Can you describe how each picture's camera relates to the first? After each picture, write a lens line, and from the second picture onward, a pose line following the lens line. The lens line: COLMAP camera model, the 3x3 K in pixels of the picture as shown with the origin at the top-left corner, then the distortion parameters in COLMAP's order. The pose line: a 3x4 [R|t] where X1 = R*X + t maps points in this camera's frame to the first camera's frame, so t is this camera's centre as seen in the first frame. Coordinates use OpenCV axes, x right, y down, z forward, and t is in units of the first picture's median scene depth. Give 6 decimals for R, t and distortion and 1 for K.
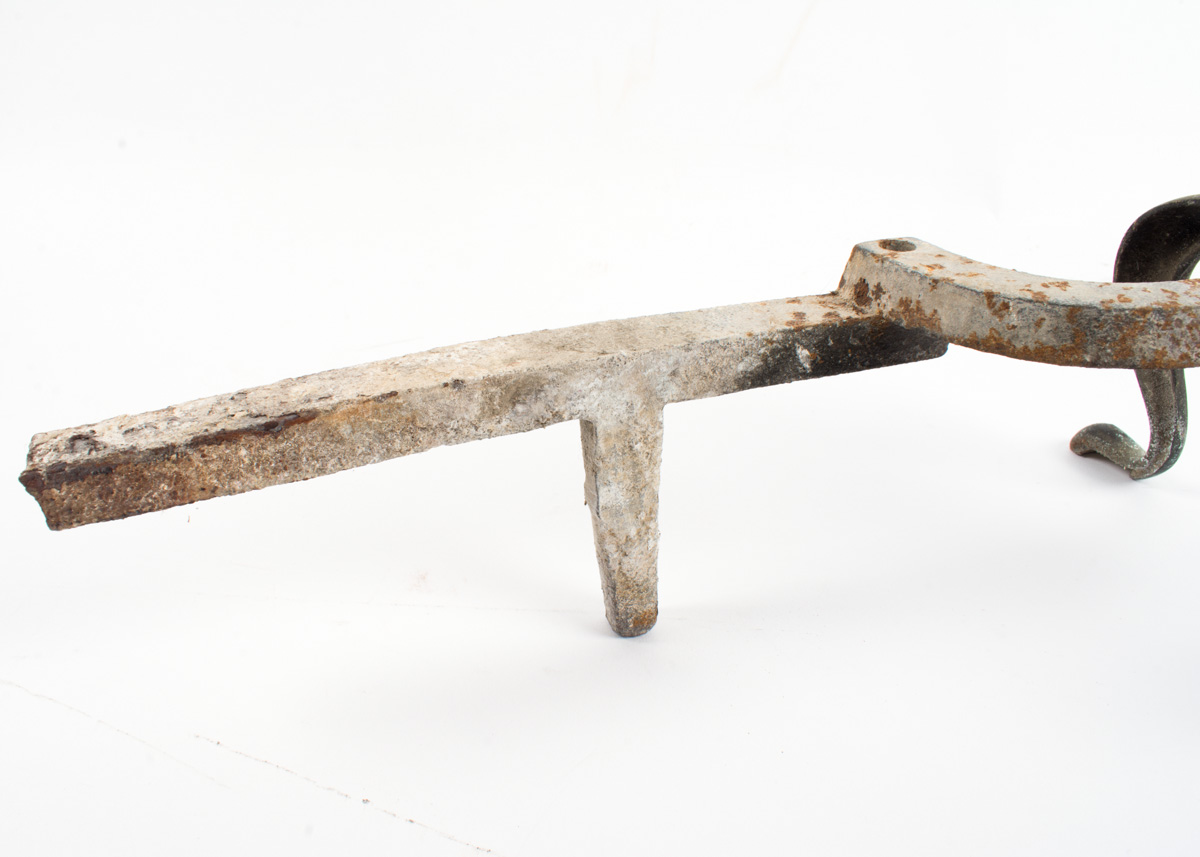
lens RADIAL K [[973.5, 0, 599.6], [0, 973.5, 448.4], [0, 0, 1]] dist [-0.095803, 0.007869]
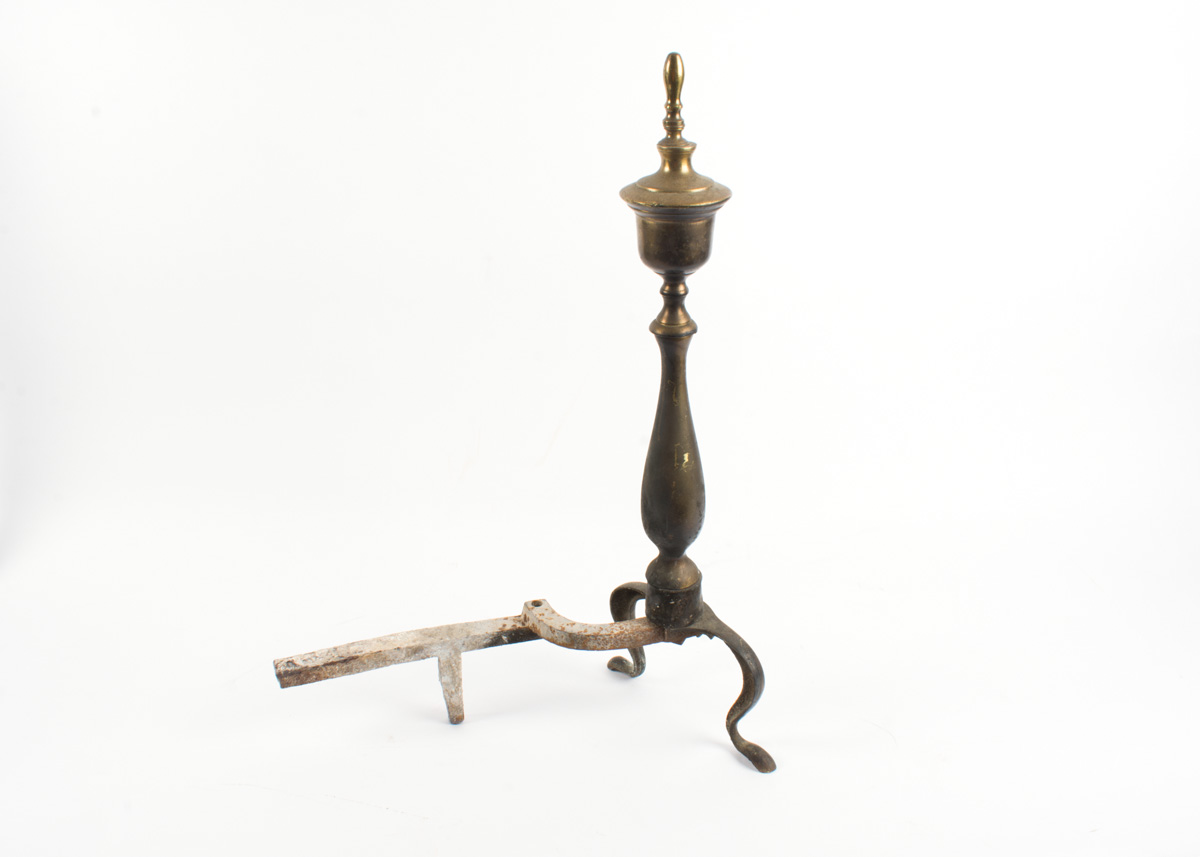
lens RADIAL K [[973.5, 0, 599.6], [0, 973.5, 448.4], [0, 0, 1]] dist [-0.095803, 0.007869]
pose [[0.999159, 0.026804, 0.031039, 0.423784], [-0.023385, 0.994121, -0.105718, -0.406624], [-0.033691, 0.104903, 0.993912, -2.407652]]
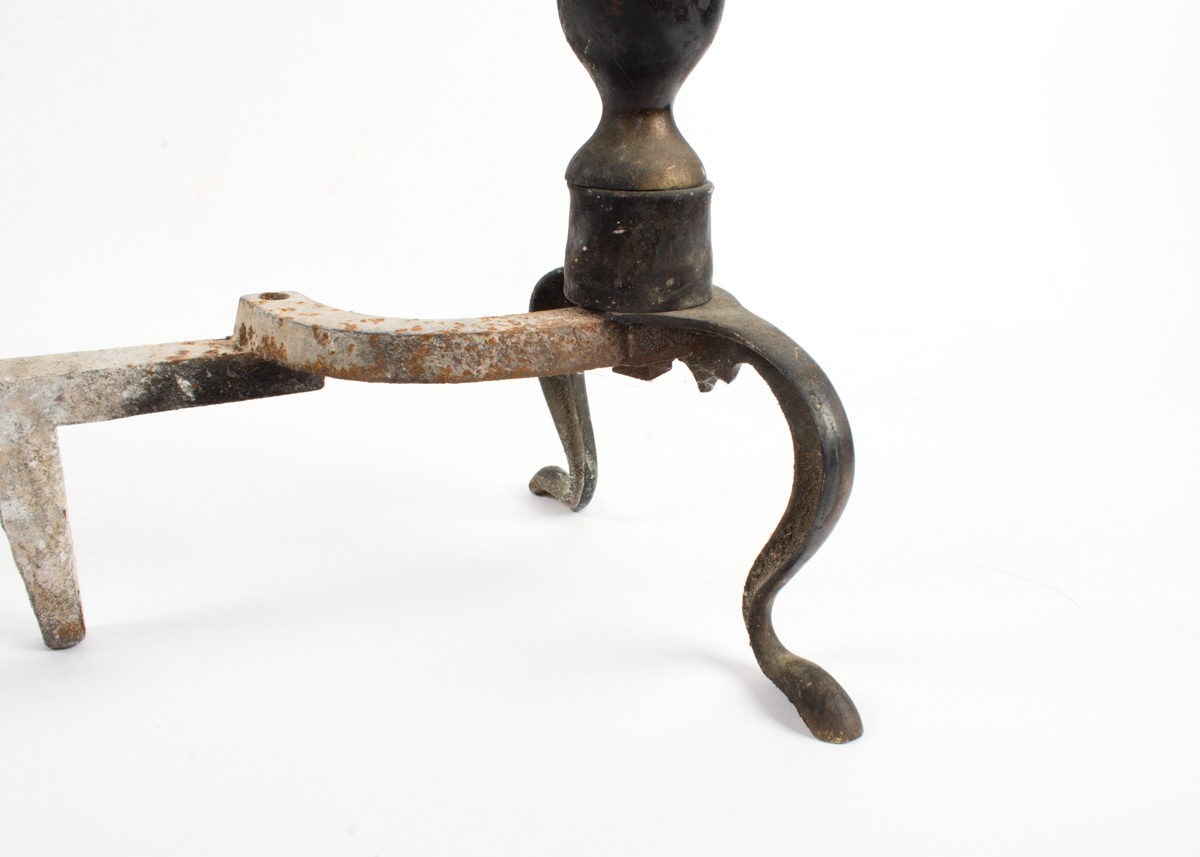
lens RADIAL K [[973.5, 0, 599.6], [0, 973.5, 448.4], [0, 0, 1]] dist [-0.095803, 0.007869]
pose [[0.960691, -0.012791, 0.277325, 0.382202], [0.047823, 0.991630, -0.119929, 0.147773], [-0.273470, 0.128477, 0.953262, -0.244797]]
